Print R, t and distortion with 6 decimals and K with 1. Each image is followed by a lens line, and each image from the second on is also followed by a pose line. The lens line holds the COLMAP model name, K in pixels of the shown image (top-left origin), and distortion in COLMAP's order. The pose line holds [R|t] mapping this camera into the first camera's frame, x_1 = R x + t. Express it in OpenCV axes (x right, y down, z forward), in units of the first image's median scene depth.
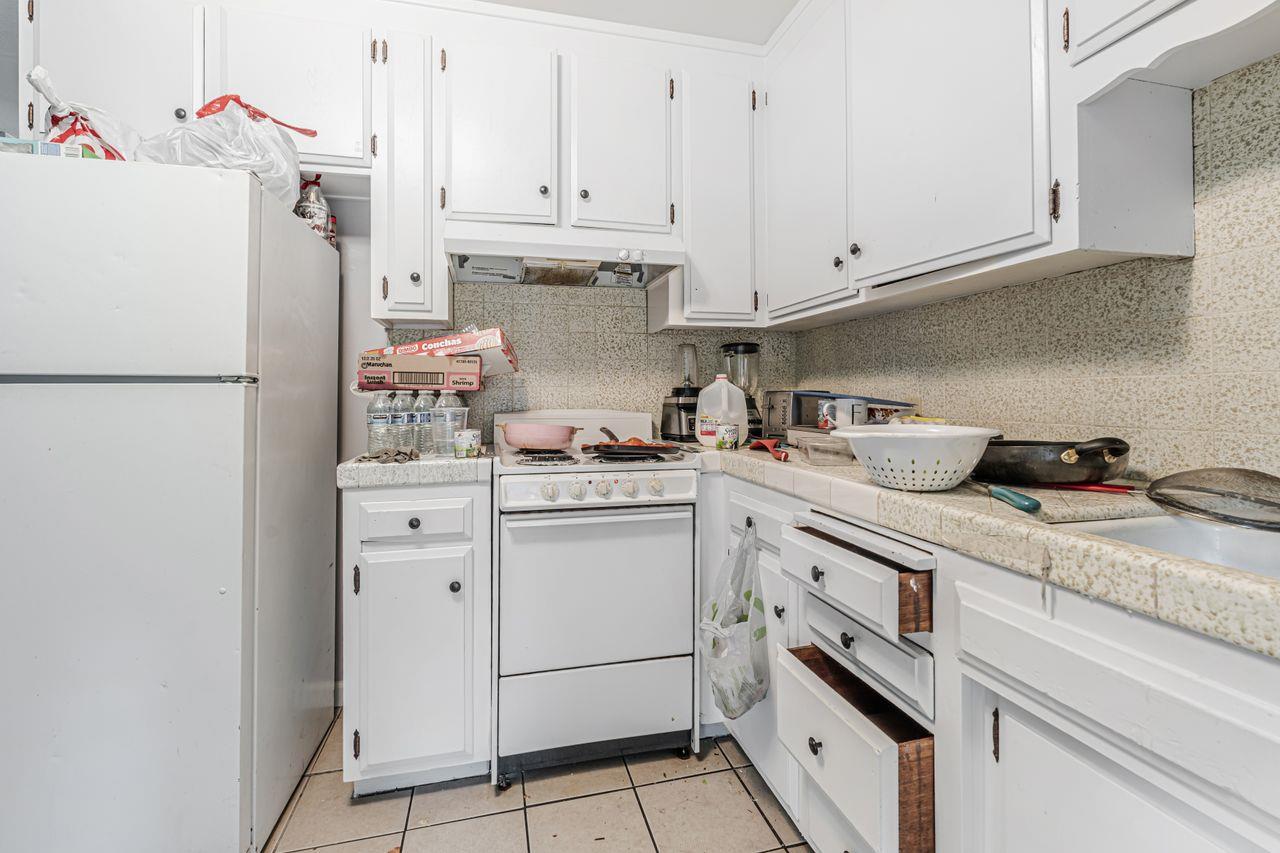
lens RADIAL K [[572.0, 0, 643.6], [0, 572.0, 399.5], [0, 0, 1]] dist [-0.003050, -0.000103]
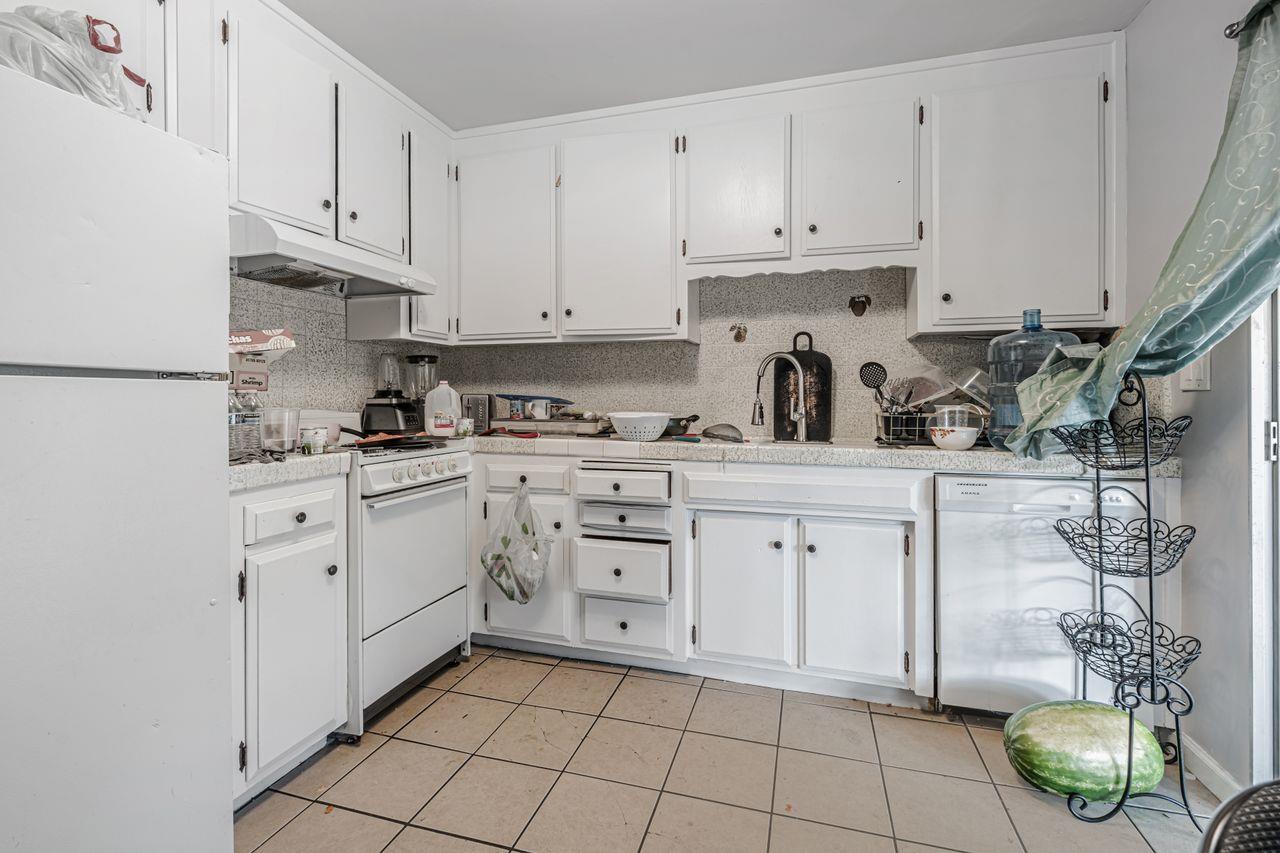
lens RADIAL K [[564.4, 0, 640.9], [0, 564.4, 411.6], [0, 0, 1]] dist [-0.000658, -0.000063]
pose [[0.521721, -0.015647, 0.852973, -0.864777], [0.002059, 0.999852, 0.017082, 0.005806], [-0.853114, -0.007156, 0.521676, -0.063106]]
